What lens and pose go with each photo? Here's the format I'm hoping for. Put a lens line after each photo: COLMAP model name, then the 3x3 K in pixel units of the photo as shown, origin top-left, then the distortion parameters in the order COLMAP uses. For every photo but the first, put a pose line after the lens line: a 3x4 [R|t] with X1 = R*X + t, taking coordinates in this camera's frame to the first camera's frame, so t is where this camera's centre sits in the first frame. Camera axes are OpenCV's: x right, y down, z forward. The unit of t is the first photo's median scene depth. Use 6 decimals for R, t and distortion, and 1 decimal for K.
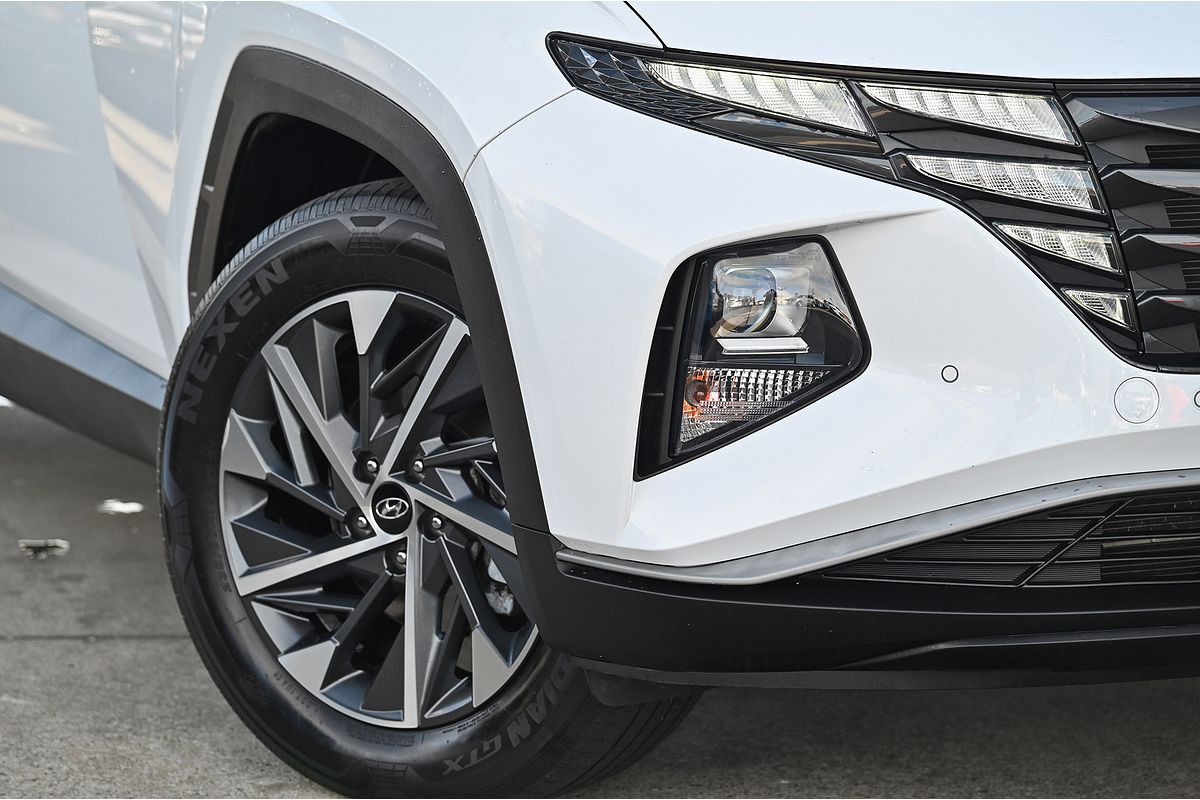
lens RADIAL K [[4119.1, 0, 600.4], [0, 4119.1, 400.8], [0, 0, 1]] dist [-0.020100, 0.000000]
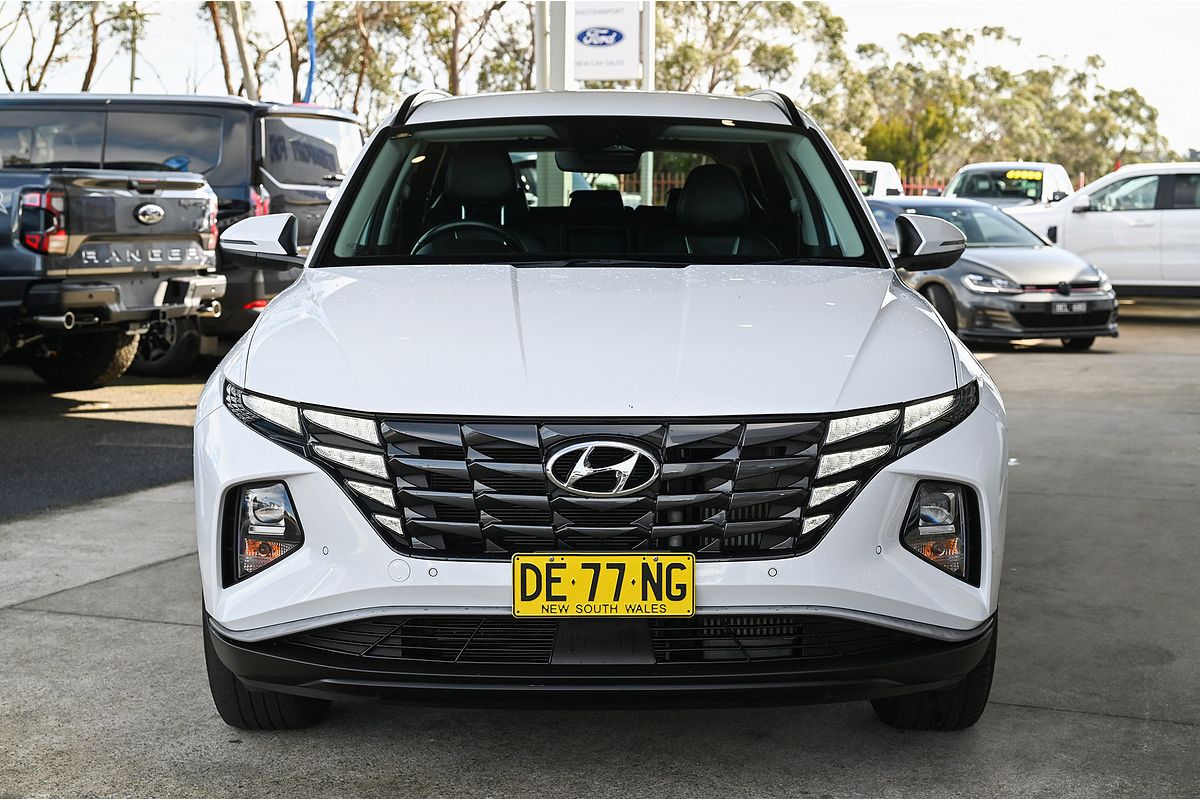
lens RADIAL K [[1901.7, 0, 600.4], [0, 1901.7, 400.5], [0, 0, 1]] dist [-0.004339, 0.000000]
pose [[0.905602, 0.041630, -0.422080, 0.600079], [-0.058449, 0.997926, -0.026982, -0.063258], [0.420081, 0.049105, 0.906157, 0.179394]]
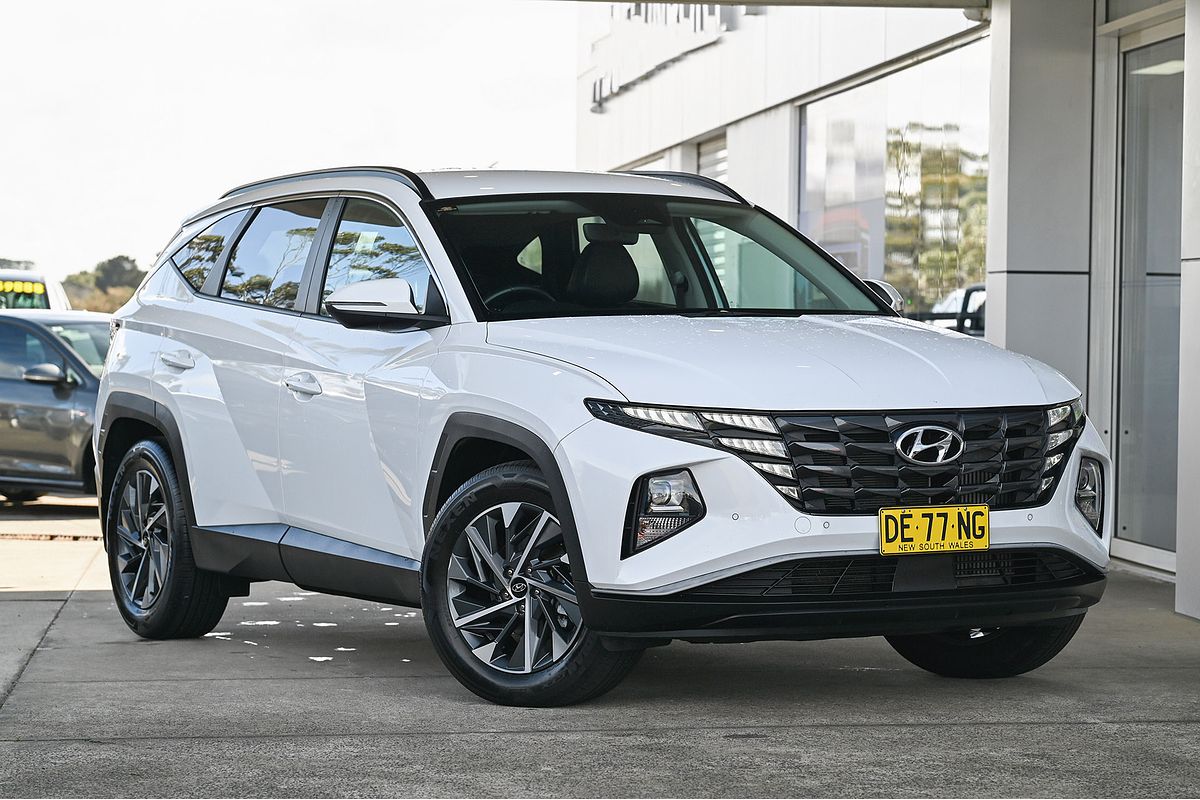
lens RADIAL K [[3328.6, 0, 599.1], [0, 3328.6, 400.1], [0, 0, 1]] dist [-0.090412, 0.000000]
pose [[0.998557, -0.011286, 0.052499, -0.119720], [0.017820, 0.991908, -0.125703, 0.190055], [-0.050655, 0.126457, 0.990678, -1.186300]]
